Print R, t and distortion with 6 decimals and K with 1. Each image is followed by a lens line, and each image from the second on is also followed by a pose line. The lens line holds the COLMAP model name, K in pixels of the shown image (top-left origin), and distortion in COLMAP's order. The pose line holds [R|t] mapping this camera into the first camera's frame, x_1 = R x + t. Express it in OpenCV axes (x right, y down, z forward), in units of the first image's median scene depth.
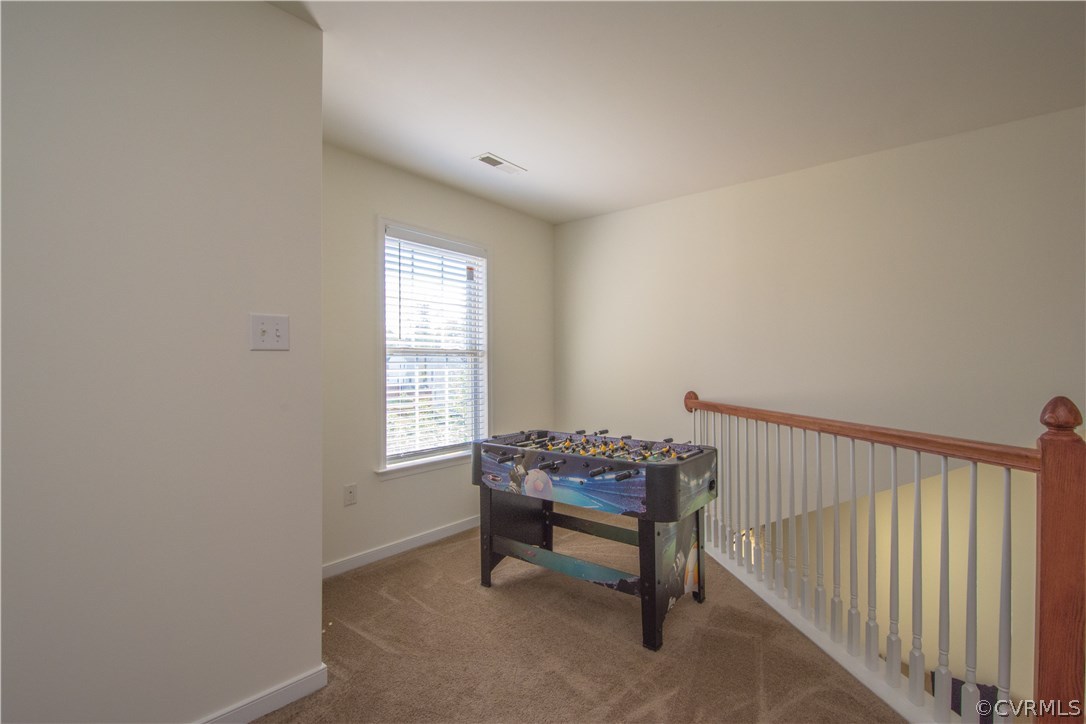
lens RADIAL K [[489.9, 0, 541.8], [0, 489.9, 365.4], [0, 0, 1]] dist [-0.009622, -0.011110]
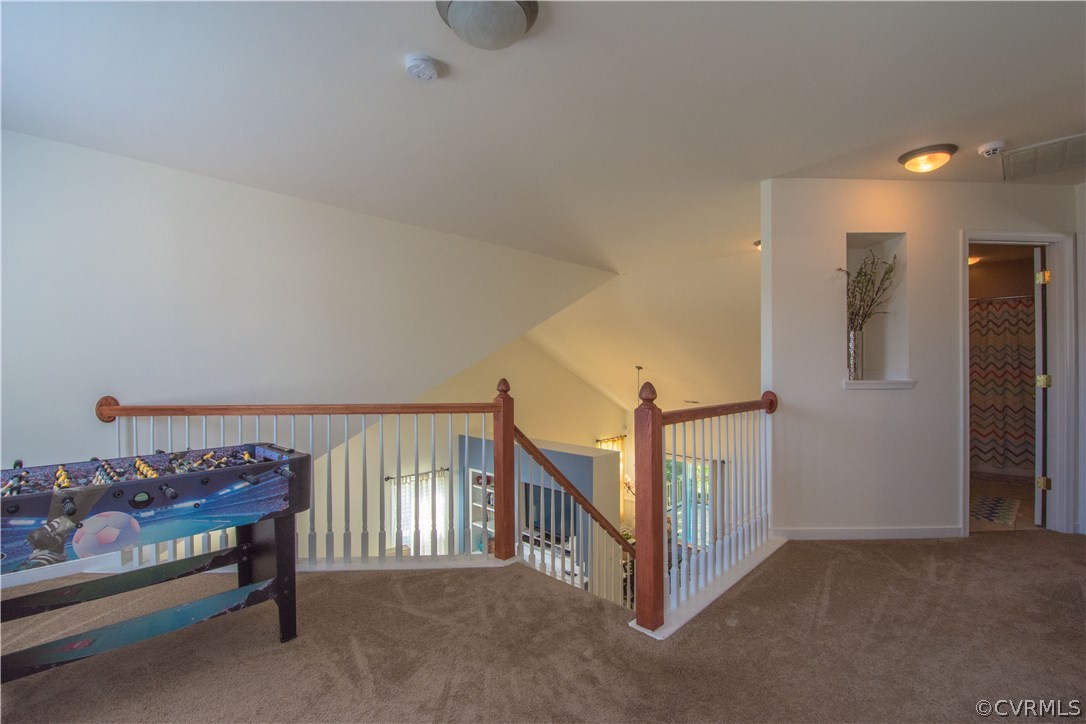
lens RADIAL K [[489.9, 0, 545.5], [0, 489.9, 361.5], [0, 0, 1]] dist [-0.009622, -0.011110]
pose [[0.068172, 0.011311, 0.997609, -0.672706], [-0.000309, 0.999936, -0.011316, 0.007060], [-0.997674, 0.000463, 0.068172, 0.348999]]
